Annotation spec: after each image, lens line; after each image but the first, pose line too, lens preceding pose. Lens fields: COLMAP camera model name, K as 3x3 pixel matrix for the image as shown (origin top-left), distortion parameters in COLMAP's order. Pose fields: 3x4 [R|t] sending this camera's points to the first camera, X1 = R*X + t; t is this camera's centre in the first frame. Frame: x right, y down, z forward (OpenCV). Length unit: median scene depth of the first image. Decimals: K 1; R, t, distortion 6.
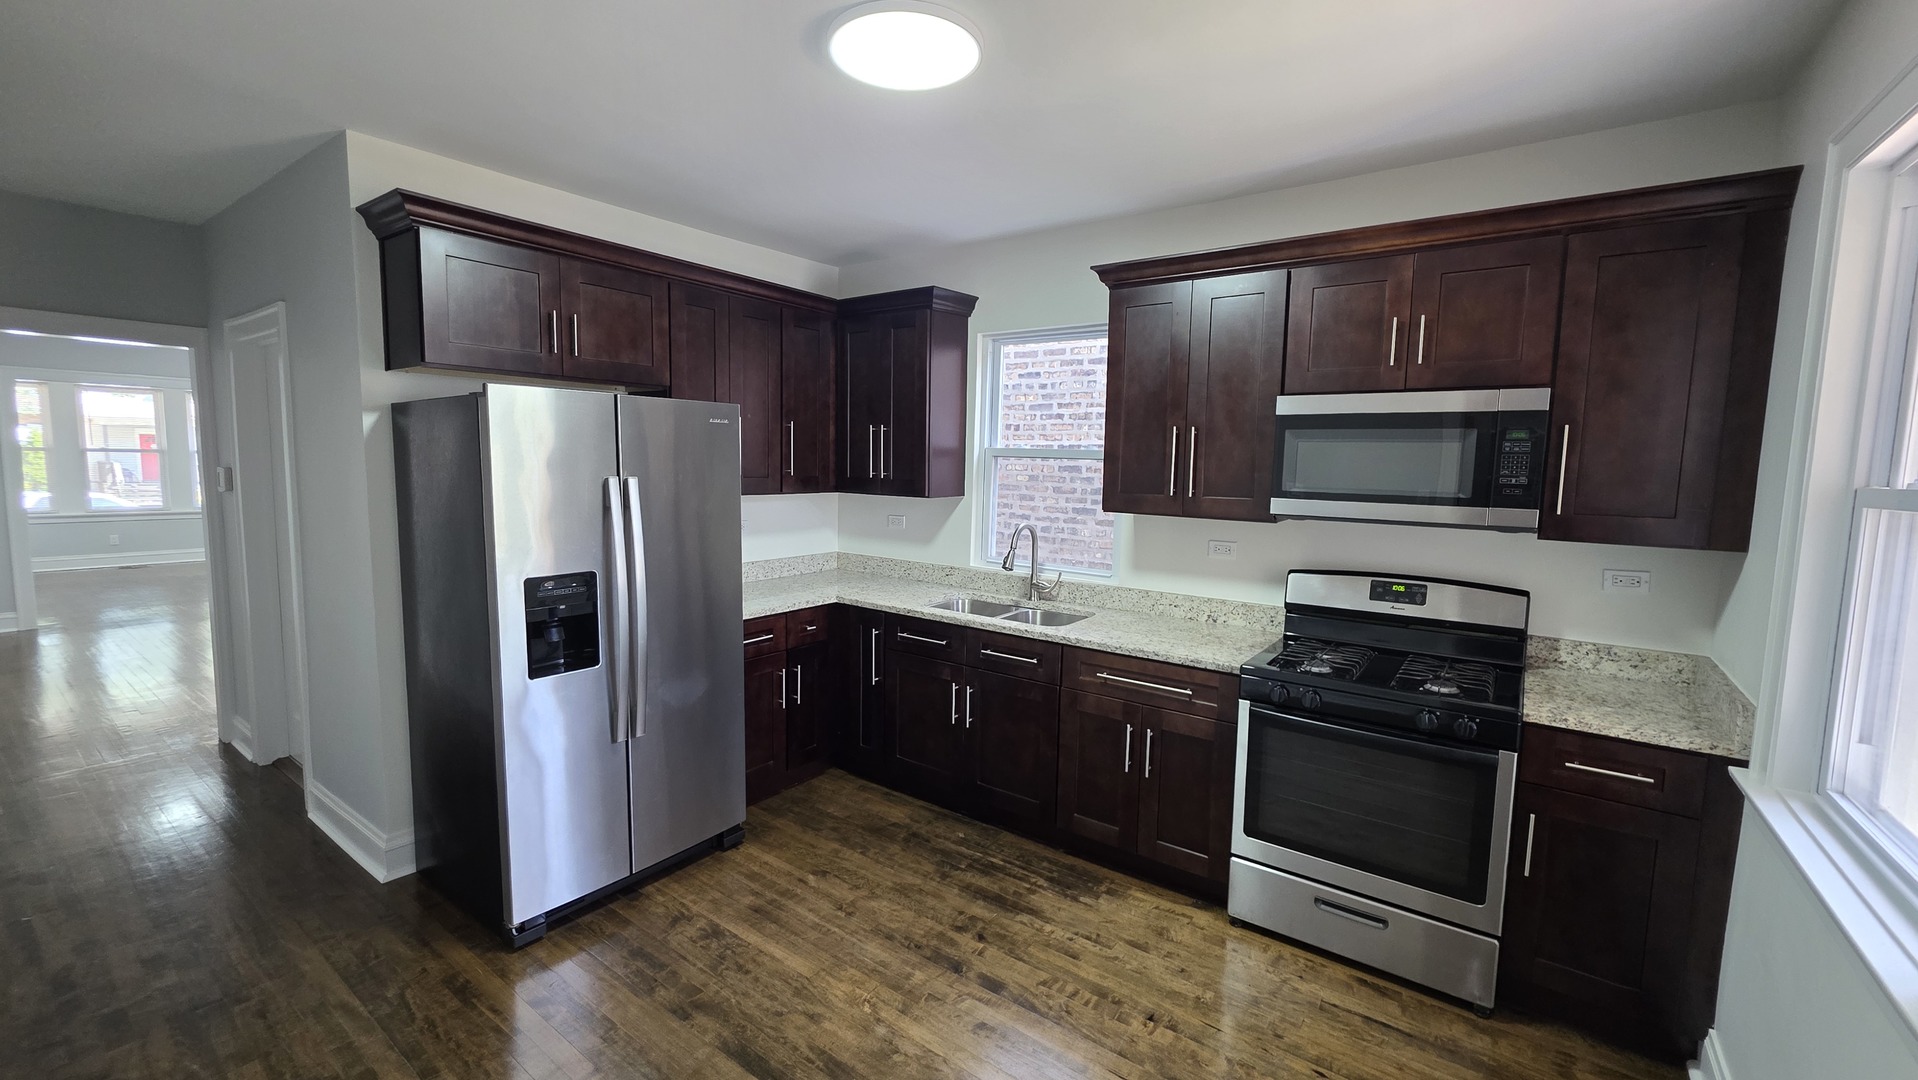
lens RADIAL K [[766.0, 0, 954.0], [0, 766.0, 533.6], [0, 0, 1]] dist [-0.001399, 0.000921]
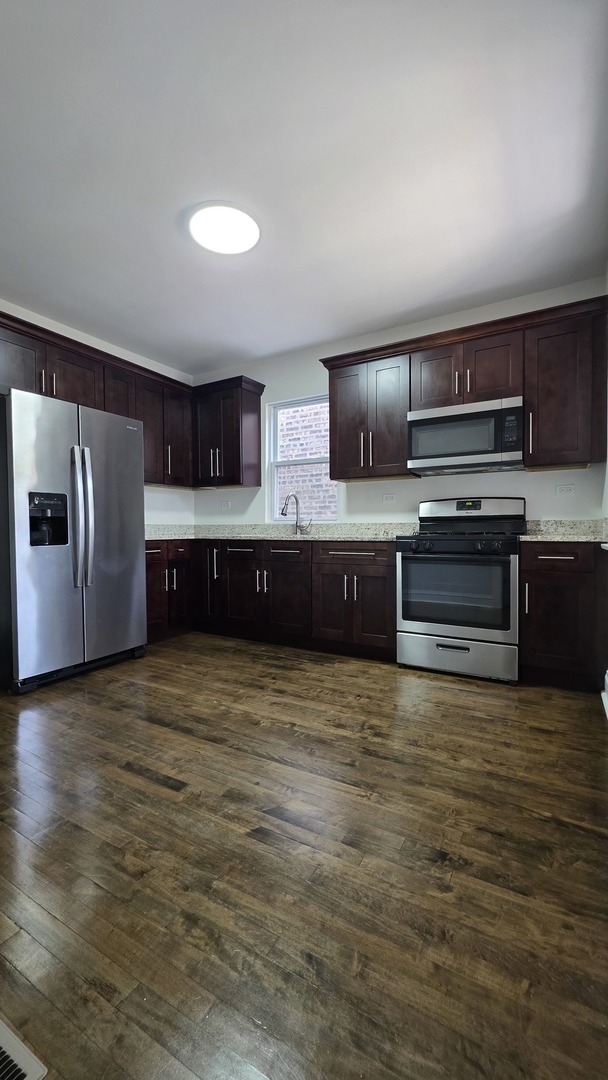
lens RADIAL K [[431.3, 0, 307.1], [0, 431.3, 538.5], [0, 0, 1]] dist [-0.001399, 0.000921]
pose [[0.993486, -0.026327, 0.110868, 0.006458], [0.034910, 0.996481, -0.076204, 0.246682], [-0.108471, 0.079578, 0.990909, -0.117437]]
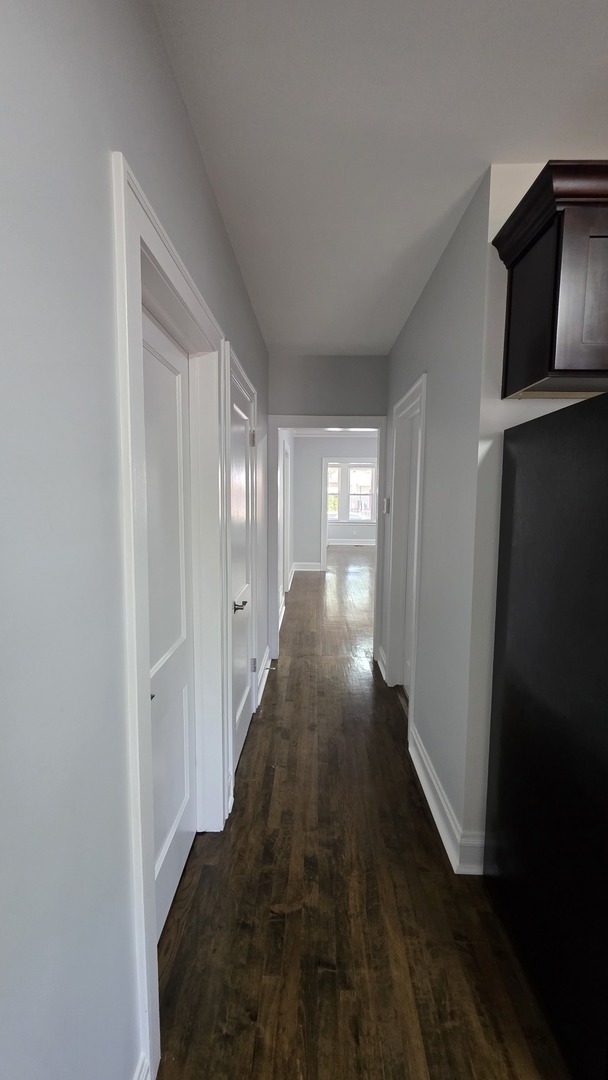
lens RADIAL K [[431.3, 0, 305.7], [0, 431.3, 537.0], [0, 0, 1]] dist [-0.001399, 0.000921]
pose [[0.571883, 0.066386, -0.817645, -0.328927], [-0.074730, 0.996792, 0.028663, -0.020130], [0.816924, 0.044711, 0.575009, 0.372123]]
